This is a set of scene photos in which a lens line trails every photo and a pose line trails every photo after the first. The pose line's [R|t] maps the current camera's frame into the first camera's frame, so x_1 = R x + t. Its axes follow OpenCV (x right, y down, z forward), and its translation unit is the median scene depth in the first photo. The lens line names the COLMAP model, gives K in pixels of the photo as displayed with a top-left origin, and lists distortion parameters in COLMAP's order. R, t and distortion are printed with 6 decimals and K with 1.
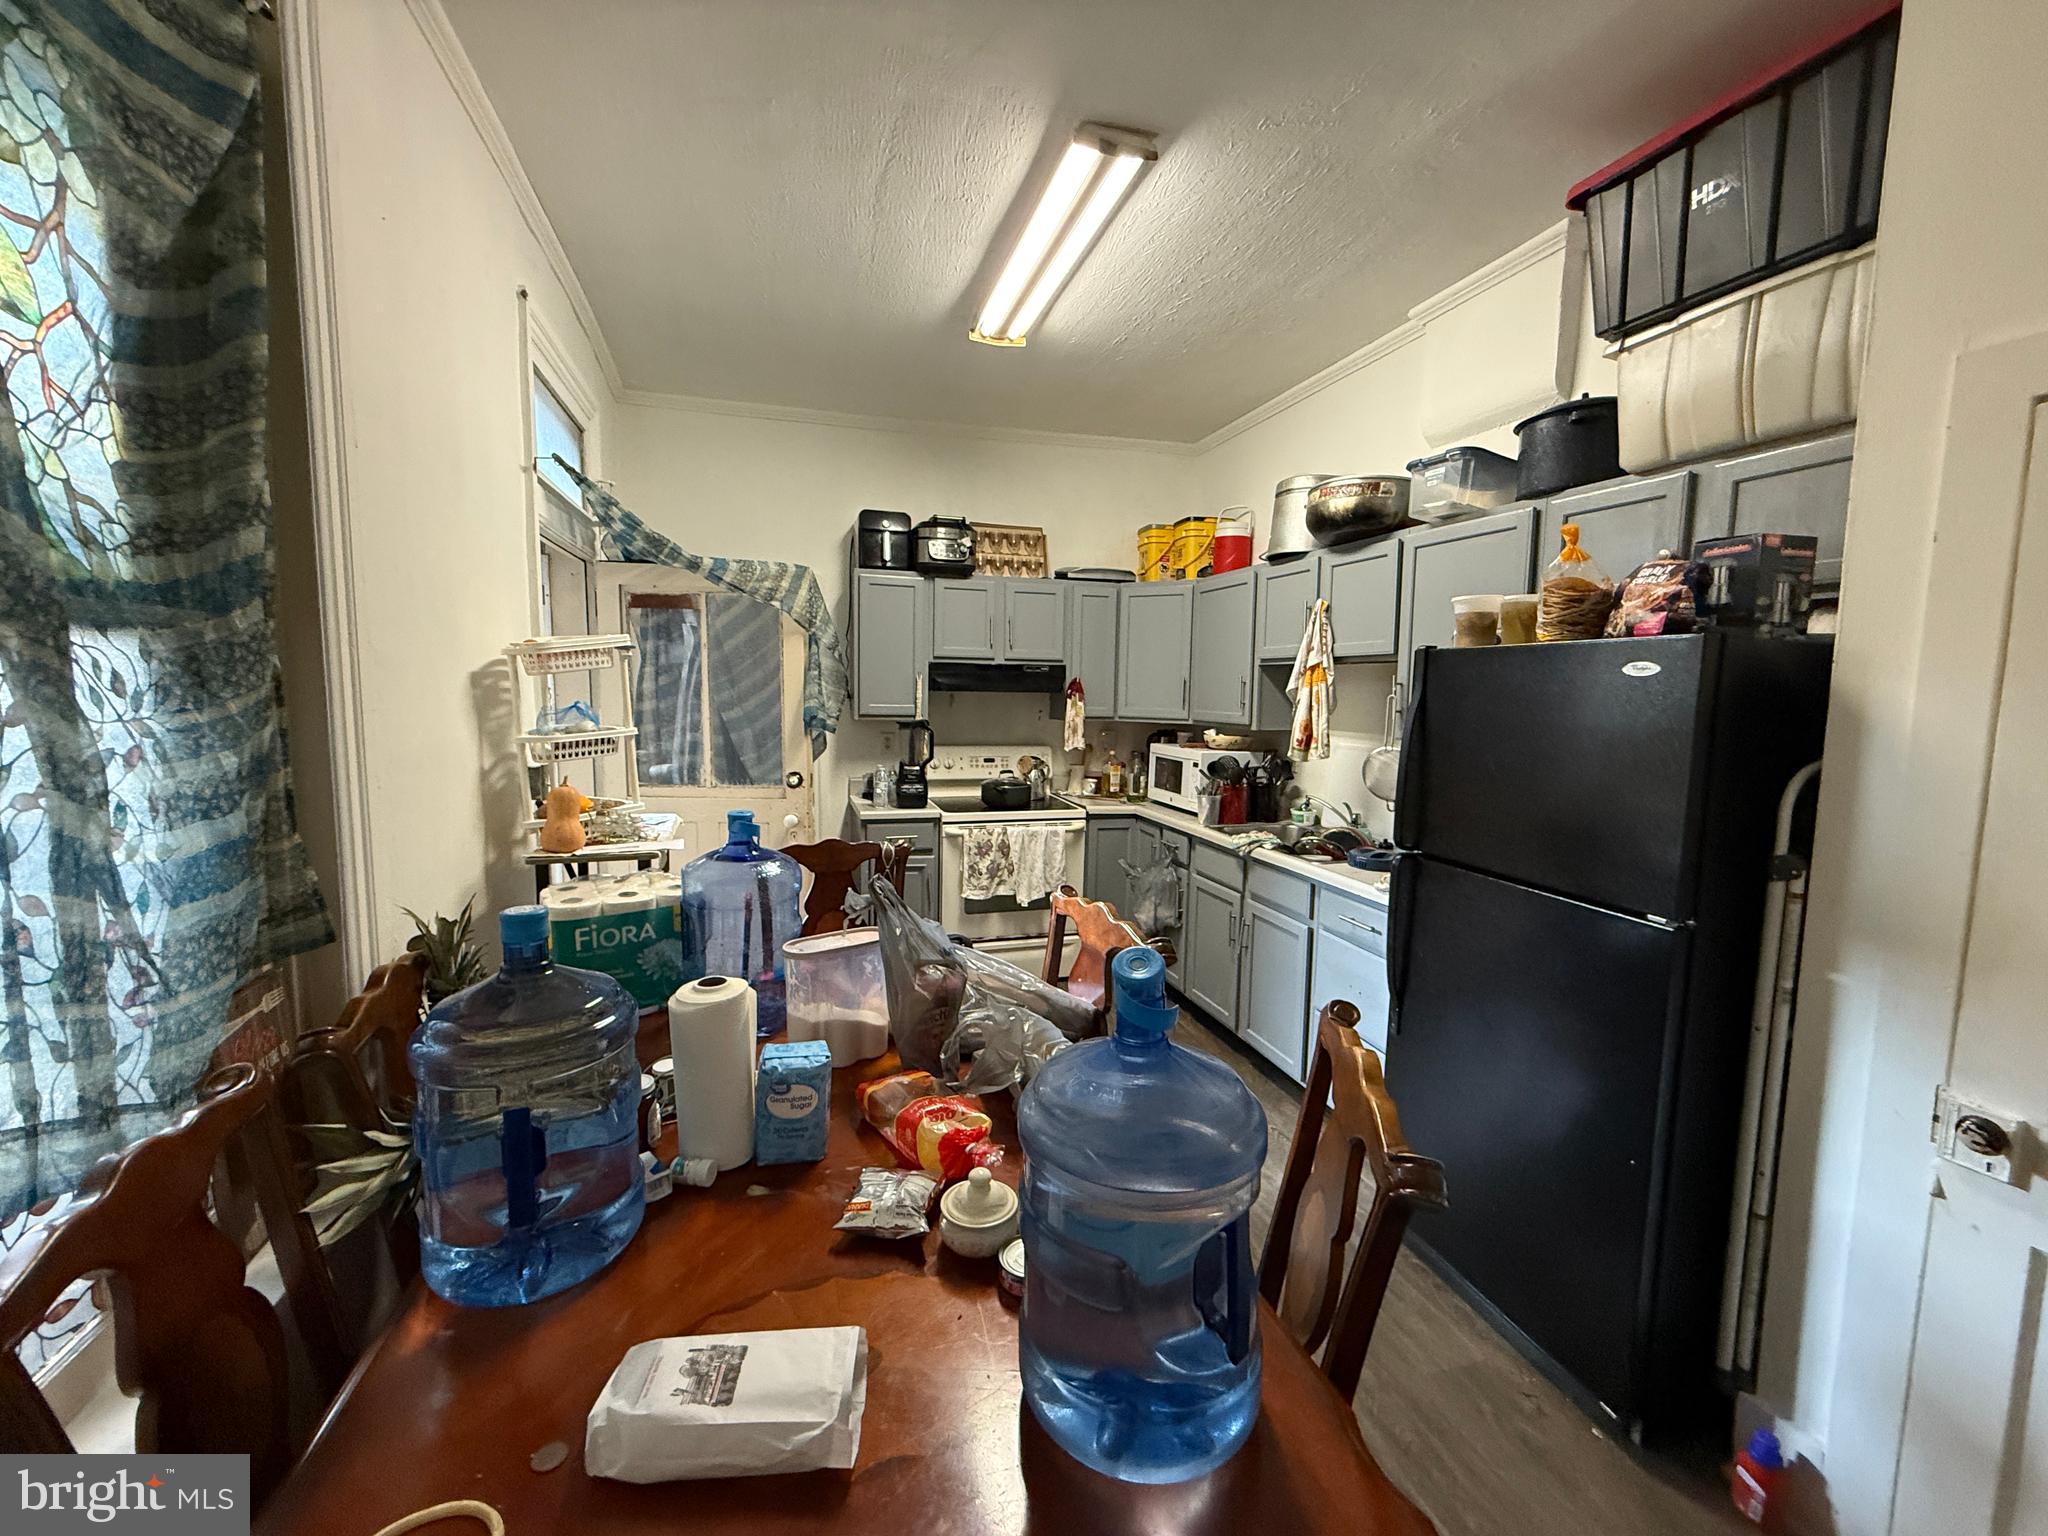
lens RADIAL K [[815.5, 0, 1016.9], [0, 815.5, 763.7], [0, 0, 1]] dist [-0.001988, -0.000217]
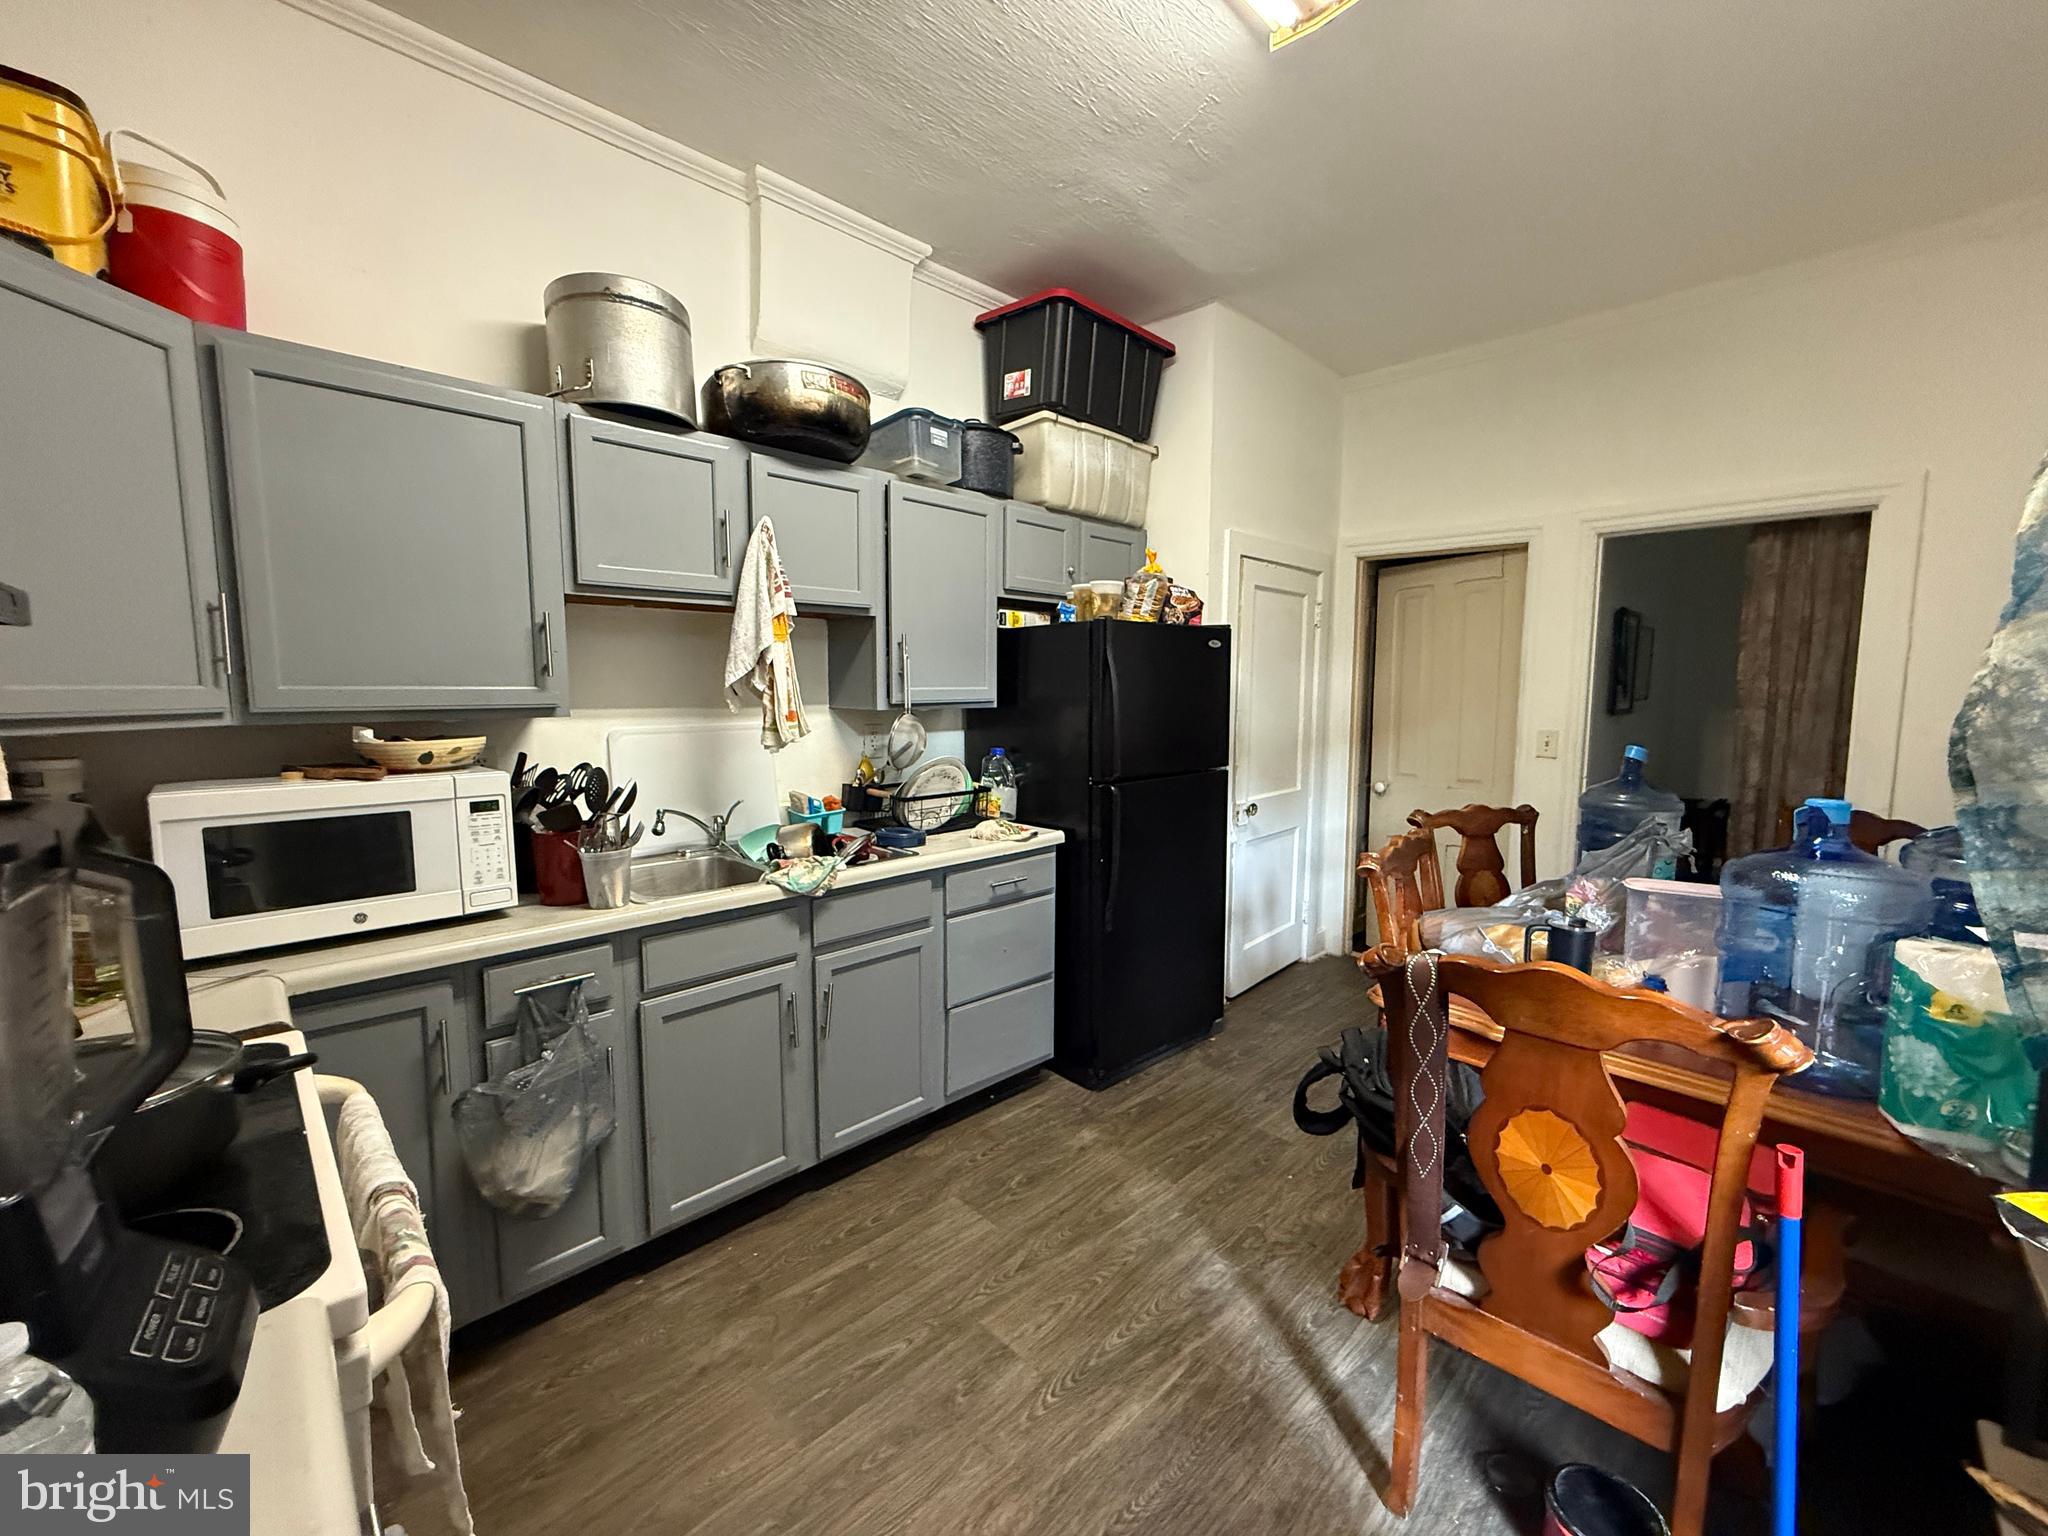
lens RADIAL K [[815.5, 0, 1014.5], [0, 815.5, 769.9], [0, 0, 1]] dist [-0.001988, -0.000217]
pose [[-0.446366, -0.102631, 0.888946, -0.373907], [0.078486, 0.985083, 0.153141, -0.076761], [-0.891402, 0.138127, -0.431652, 1.133297]]
